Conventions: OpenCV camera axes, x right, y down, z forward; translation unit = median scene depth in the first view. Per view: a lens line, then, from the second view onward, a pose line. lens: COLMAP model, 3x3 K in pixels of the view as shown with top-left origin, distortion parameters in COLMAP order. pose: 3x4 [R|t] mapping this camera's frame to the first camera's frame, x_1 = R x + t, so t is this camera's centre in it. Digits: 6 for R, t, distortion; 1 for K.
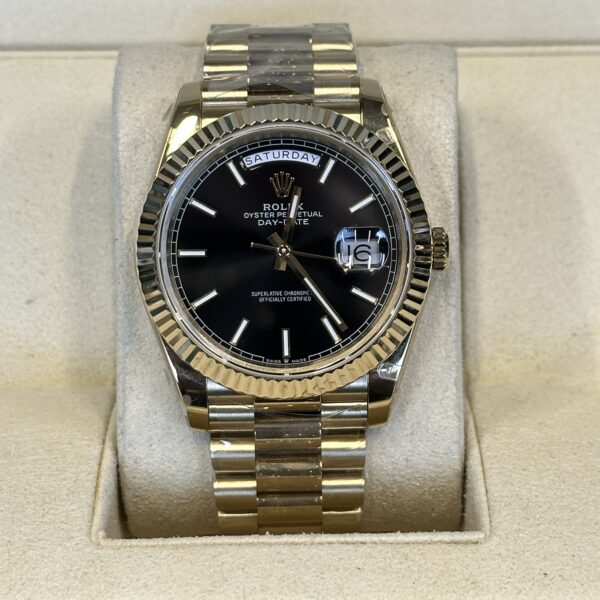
lens RADIAL K [[1896.4, 0, 300.0], [0, 1896.4, 300.0], [0, 0, 1]] dist [0.133037, 0.424443]
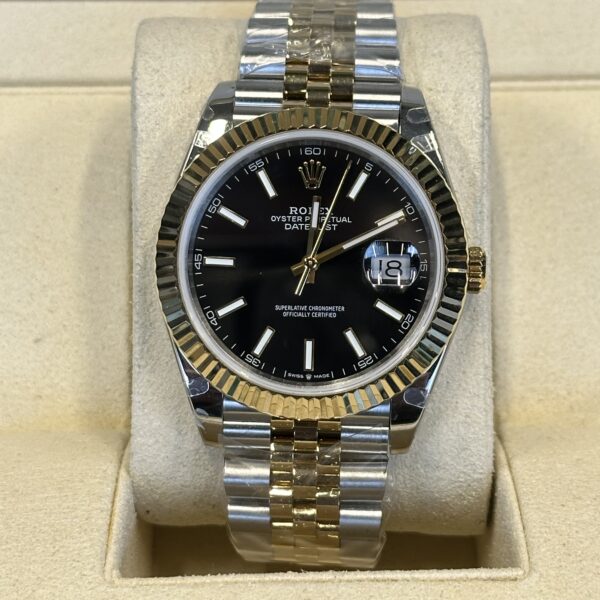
lens RADIAL K [[1896.4, 0, 300.0], [0, 1896.4, 300.0], [0, 0, 1]] dist [0.133037, 0.424443]
pose [[0.999977, -0.003057, 0.006077, -0.016225], [0.003471, 0.997584, -0.069390, 0.047292], [-0.005850, 0.069409, 0.997571, 0.045463]]
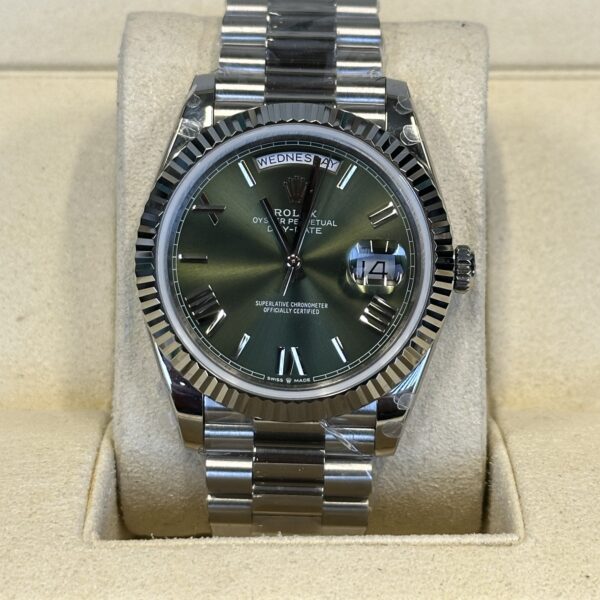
lens RADIAL K [[1896.4, 0, 300.0], [0, 1896.4, 300.0], [0, 0, 1]] dist [0.133037, 0.424443]
pose [[0.999943, 0.008431, 0.006510, -0.011854], [-0.007464, 0.990623, -0.136422, 0.117755], [-0.007599, 0.136365, 0.990629, 0.077539]]
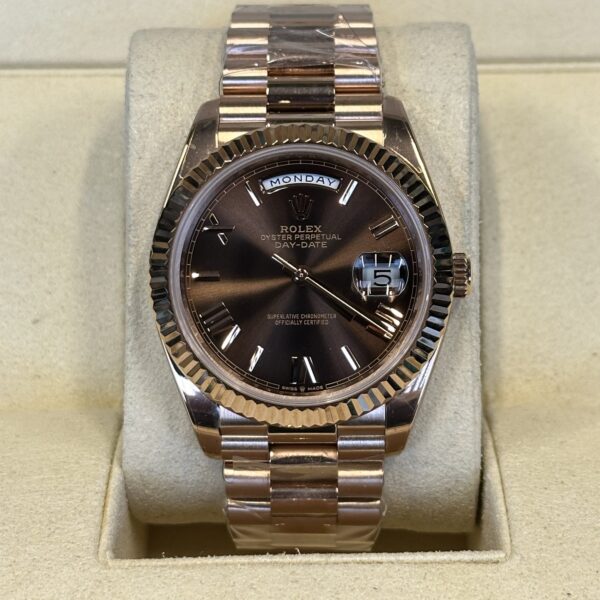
lens RADIAL K [[1896.4, 0, 300.0], [0, 1896.4, 300.0], [0, 0, 1]] dist [0.133037, 0.424443]
pose [[0.999991, -0.001523, -0.004050, -0.002741], [0.001379, 0.999375, -0.035335, 0.024596], [0.004101, 0.035330, 0.999367, 0.024471]]
